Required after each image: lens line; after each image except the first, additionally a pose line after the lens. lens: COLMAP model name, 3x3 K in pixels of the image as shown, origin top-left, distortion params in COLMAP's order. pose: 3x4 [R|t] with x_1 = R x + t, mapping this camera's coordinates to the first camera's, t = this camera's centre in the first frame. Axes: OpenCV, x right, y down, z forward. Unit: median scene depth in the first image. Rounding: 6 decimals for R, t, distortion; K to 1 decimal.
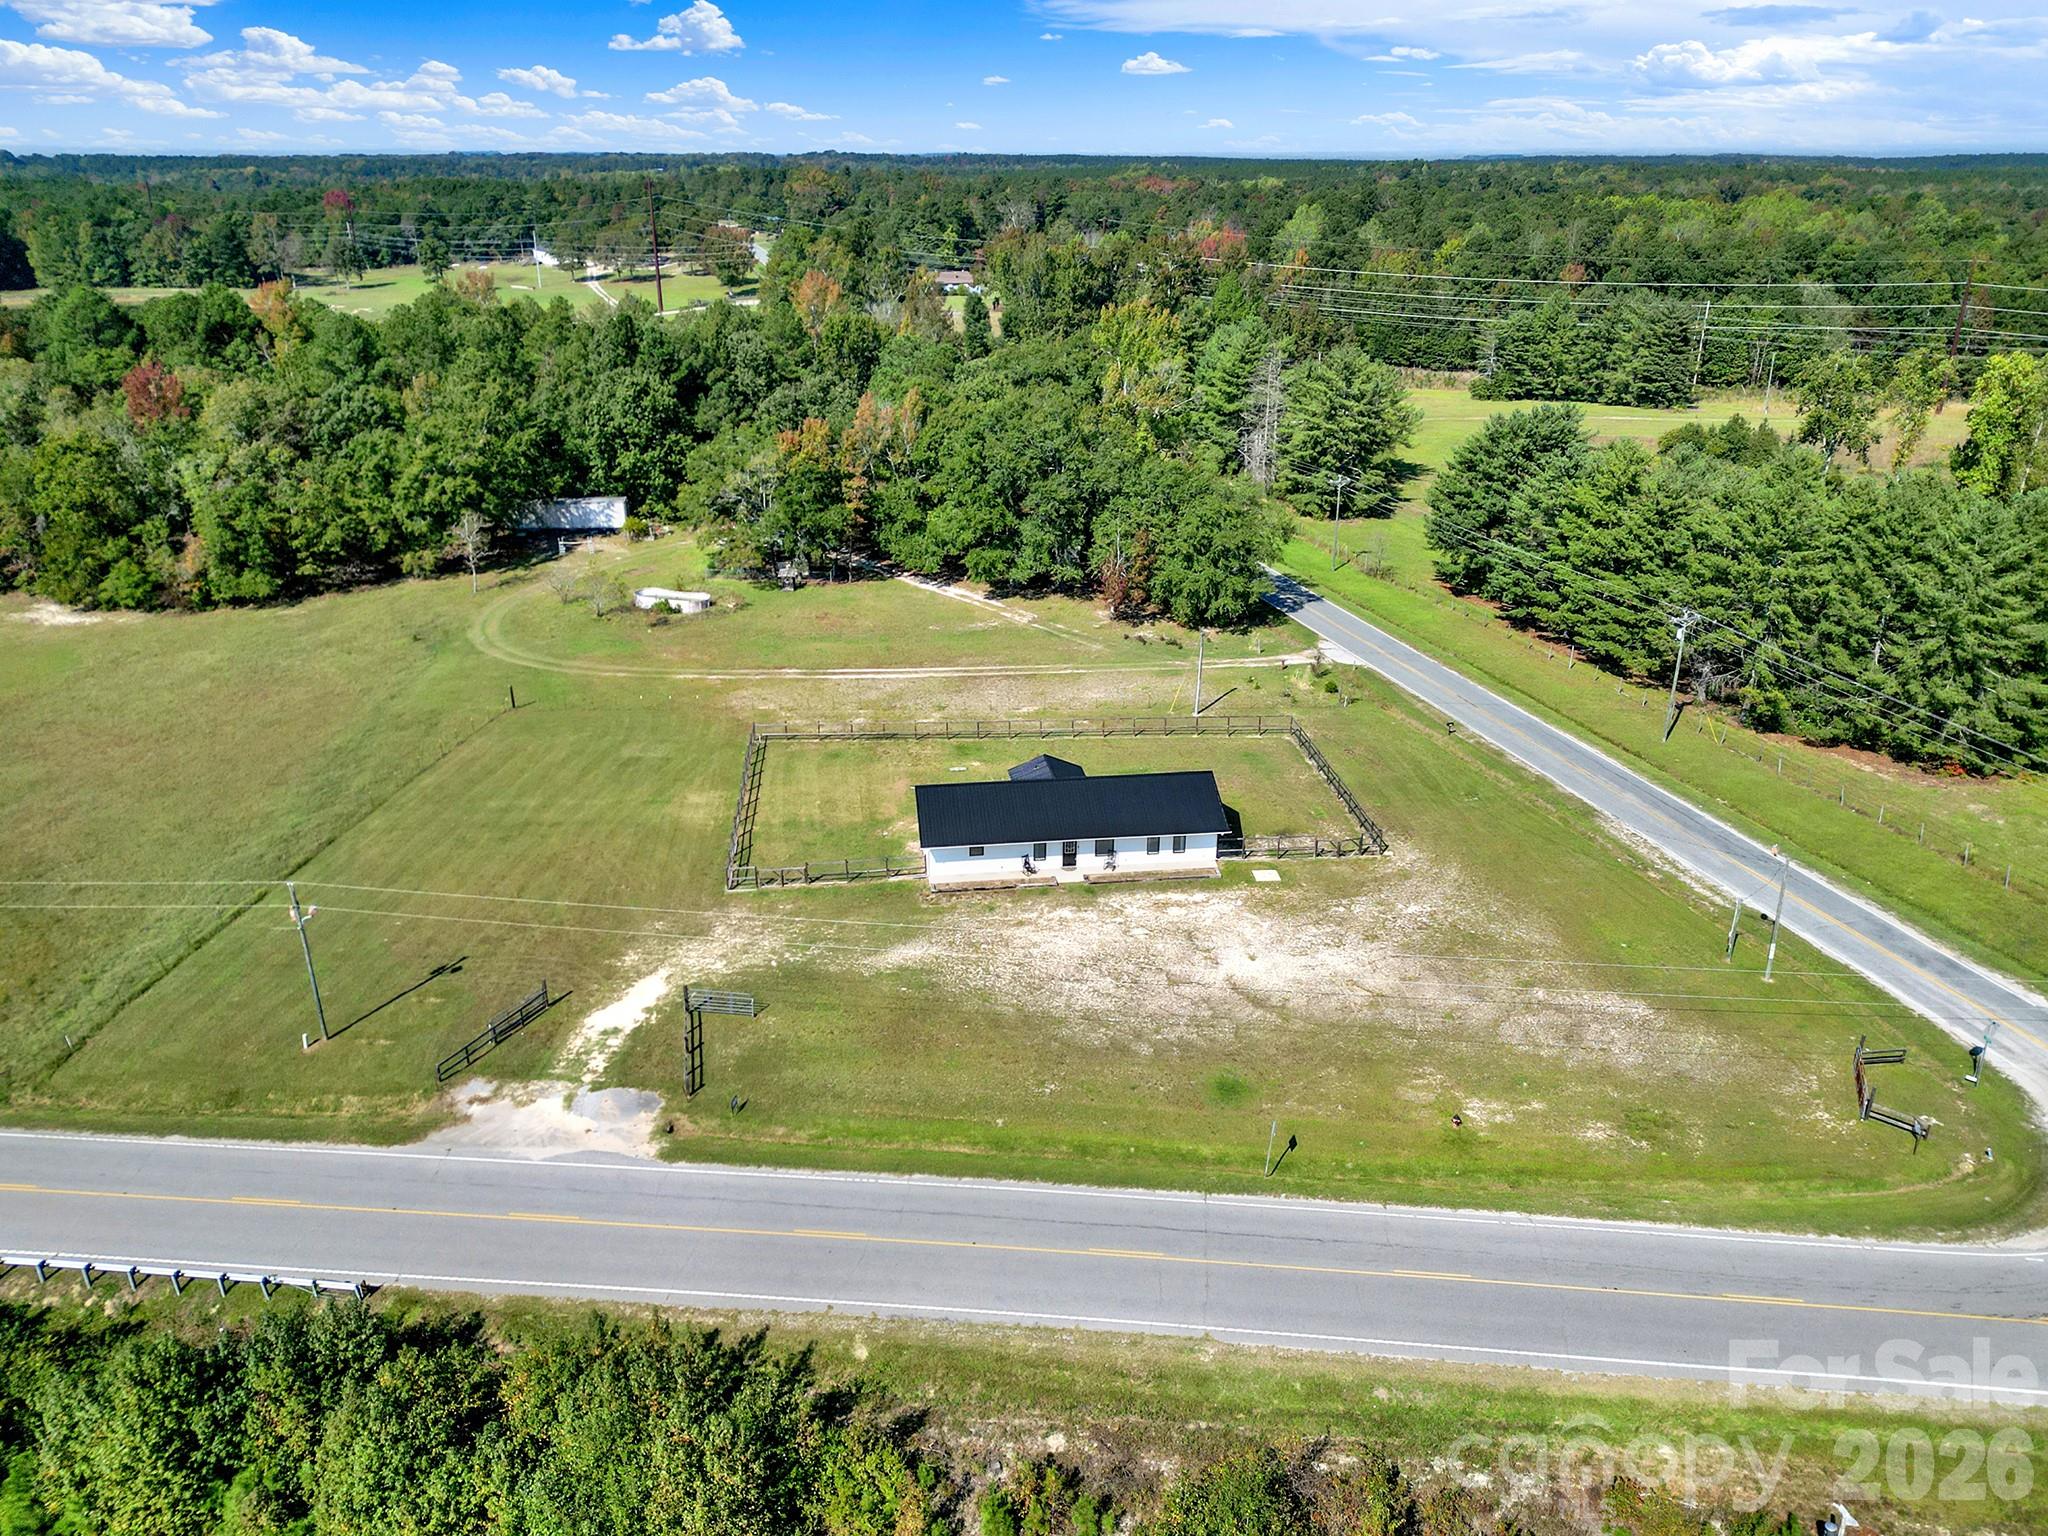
lens RADIAL K [[1449.7, 0, 1024.0], [0, 1449.7, 768.0], [0, 0, 1]] dist [0.087075, -0.093489]
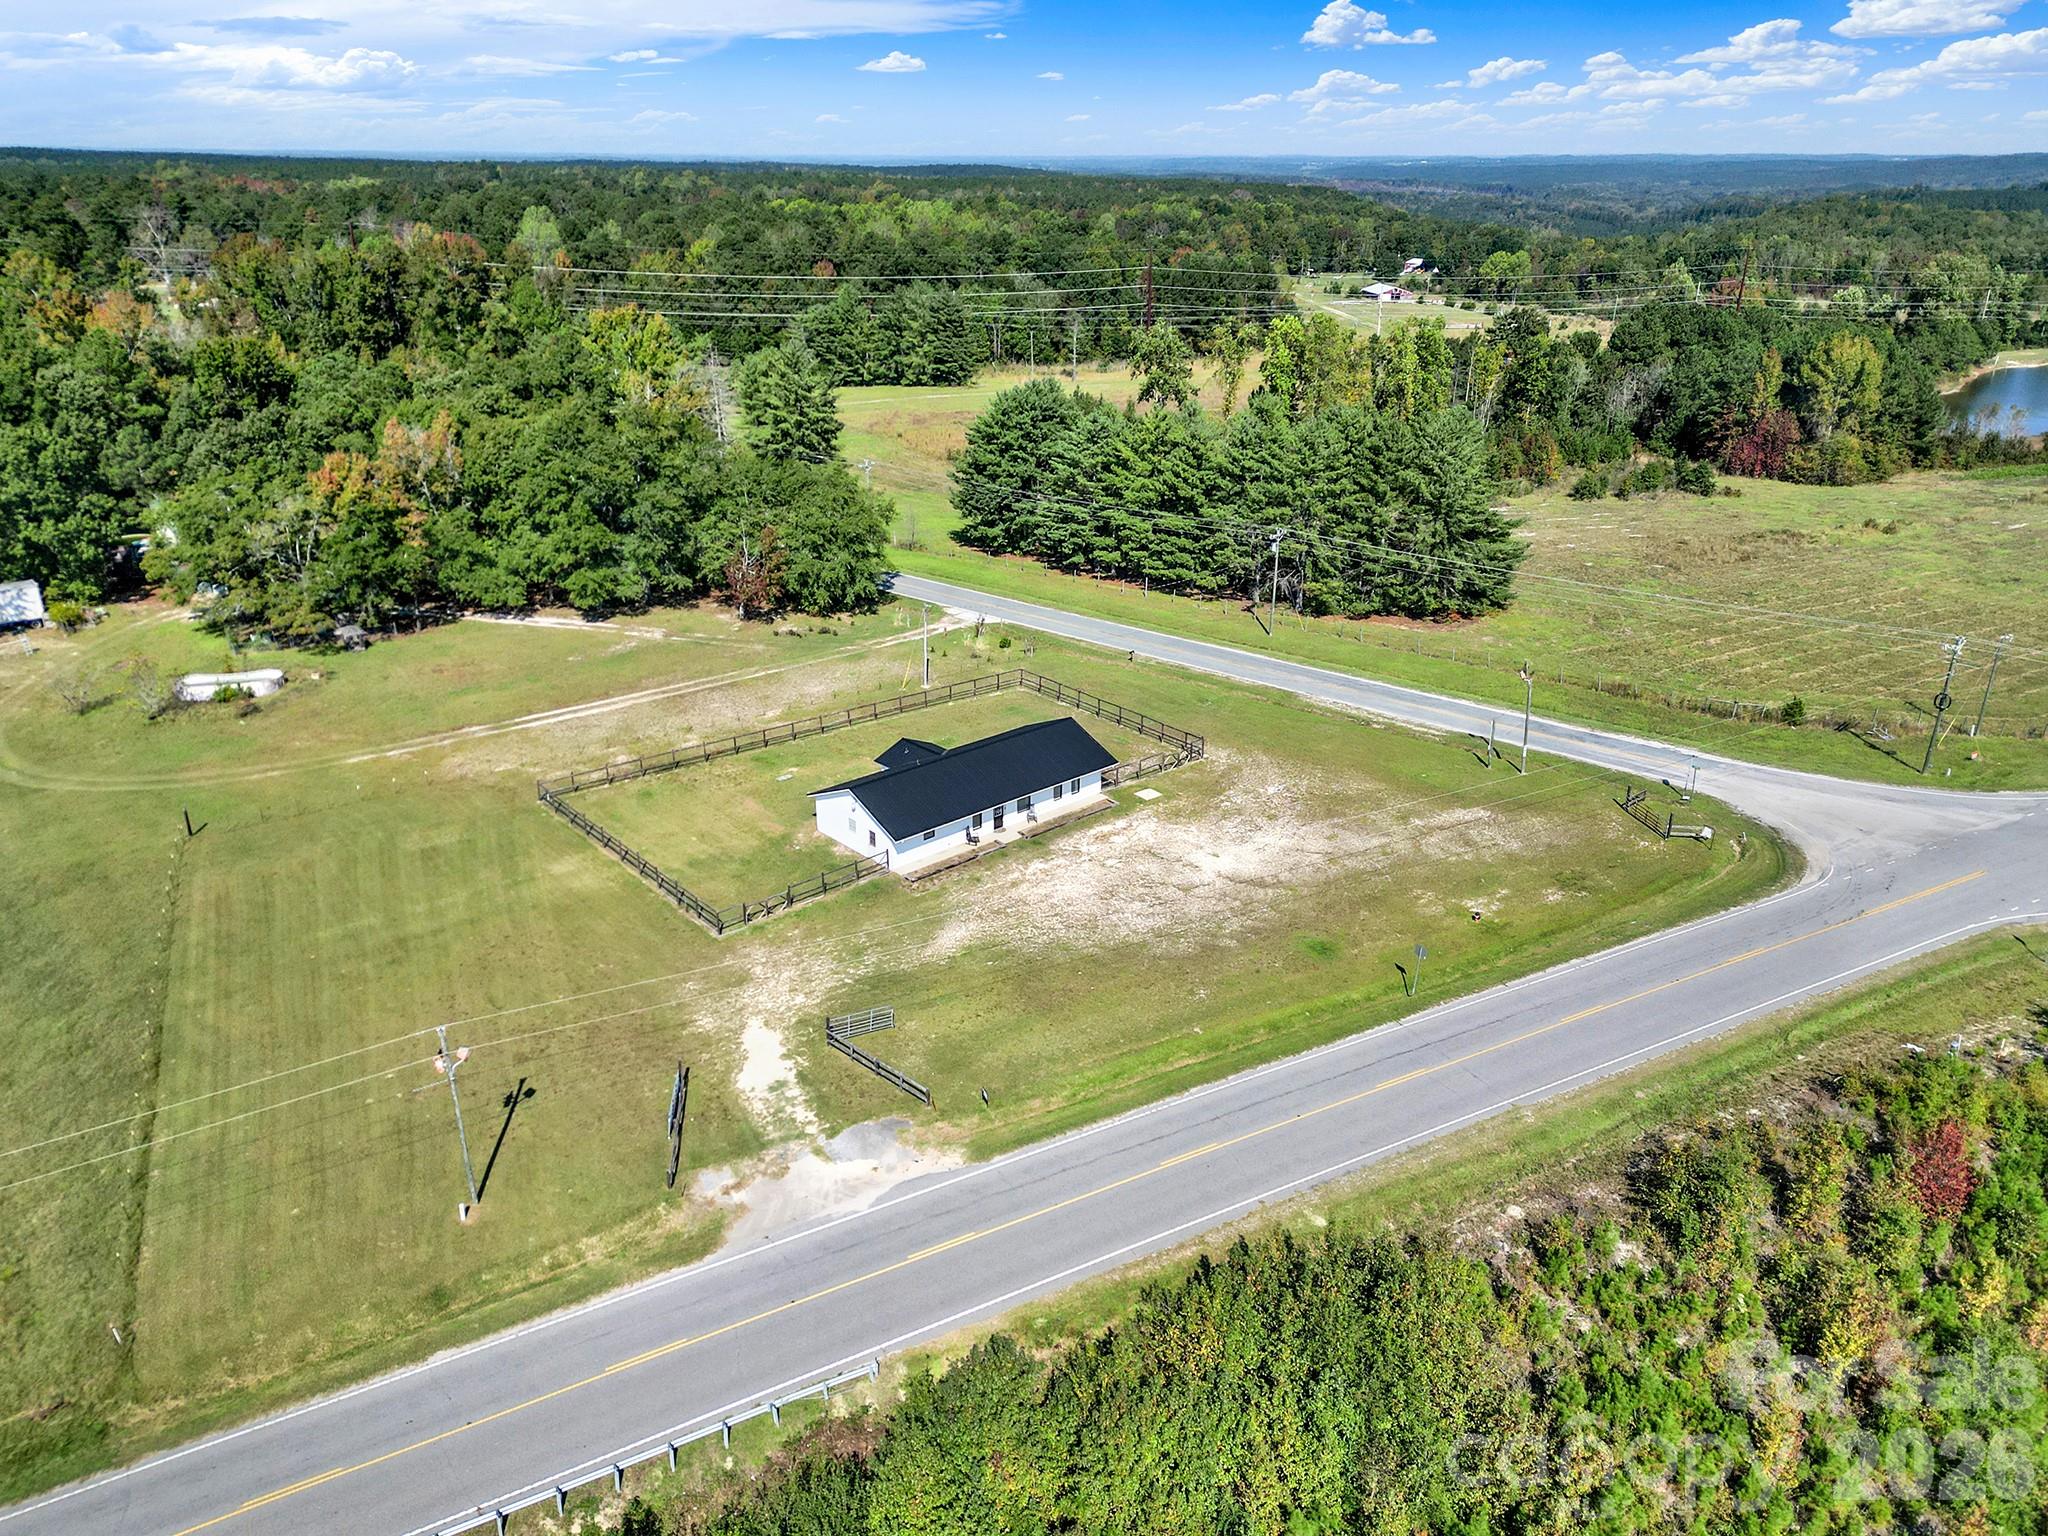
lens RADIAL K [[1449.7, 0, 1024.0], [0, 1449.7, 768.0], [0, 0, 1]] dist [0.087075, -0.093489]
pose [[0.826394, -0.214632, 0.520582, -0.322589], [0.215530, 0.974670, 0.059707, -0.022355], [-0.520211, 0.062859, 0.851721, 0.056081]]
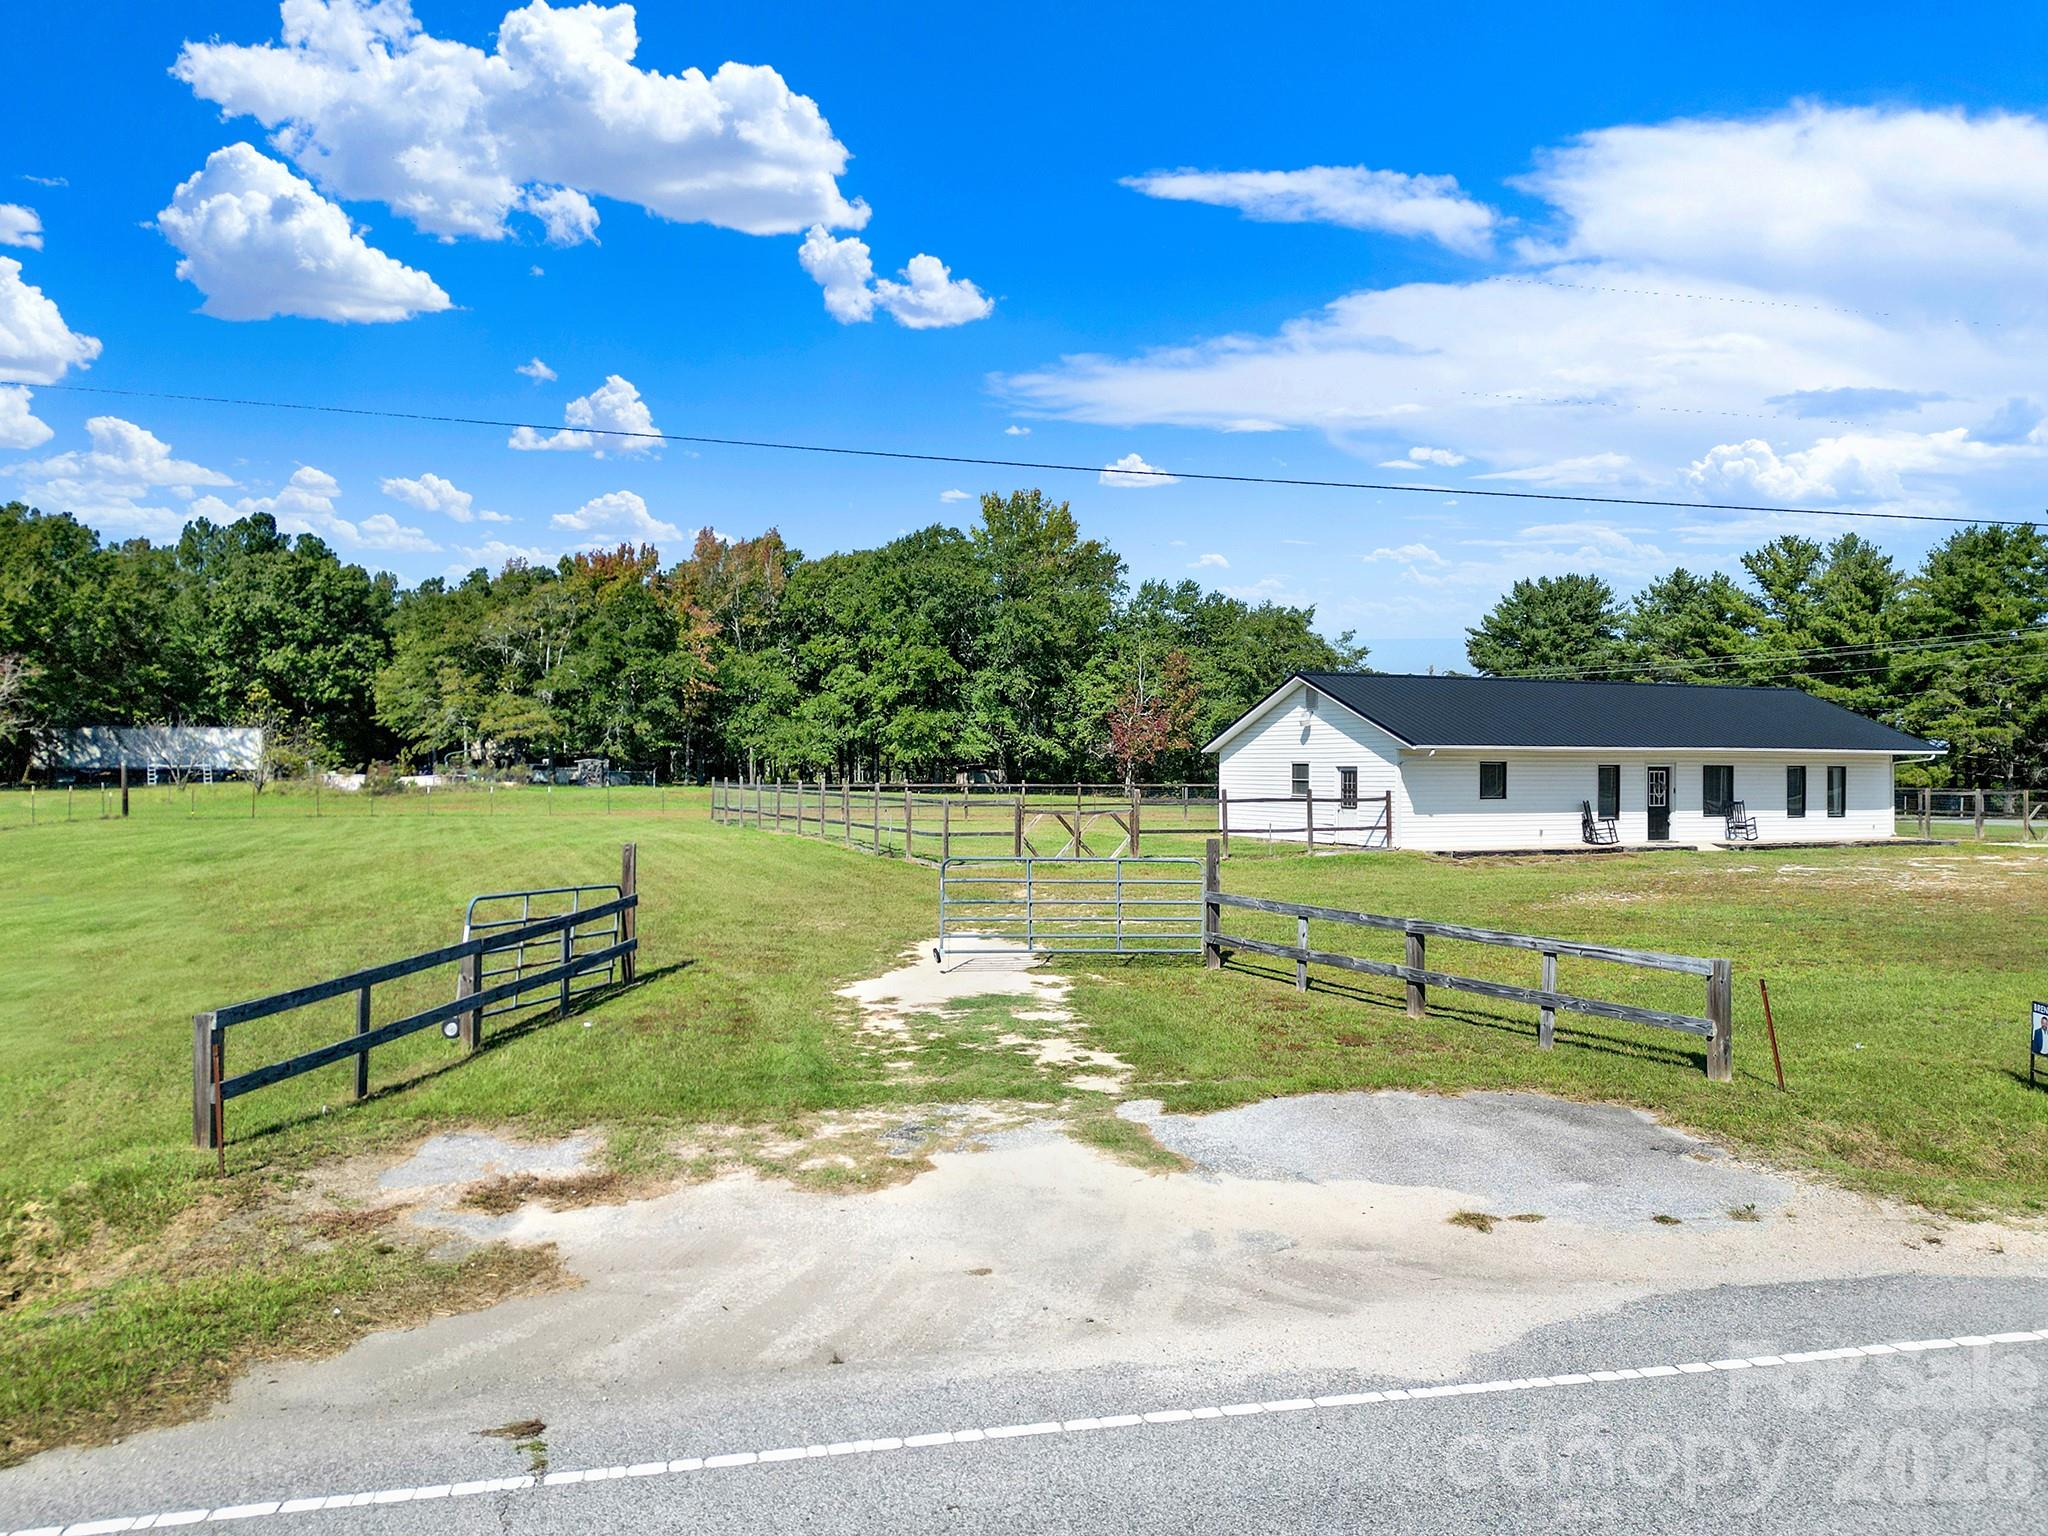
lens RADIAL K [[1469.3, 0, 1023.9], [0, 1469.3, 758.0], [0, 0, 1]] dist [0.064378, -0.069762]
pose [[0.953423, 0.003151, 0.301619, -0.185941], [0.115246, 0.920277, -0.373910, 0.124358], [-0.278752, 0.391255, 0.877050, 0.425673]]
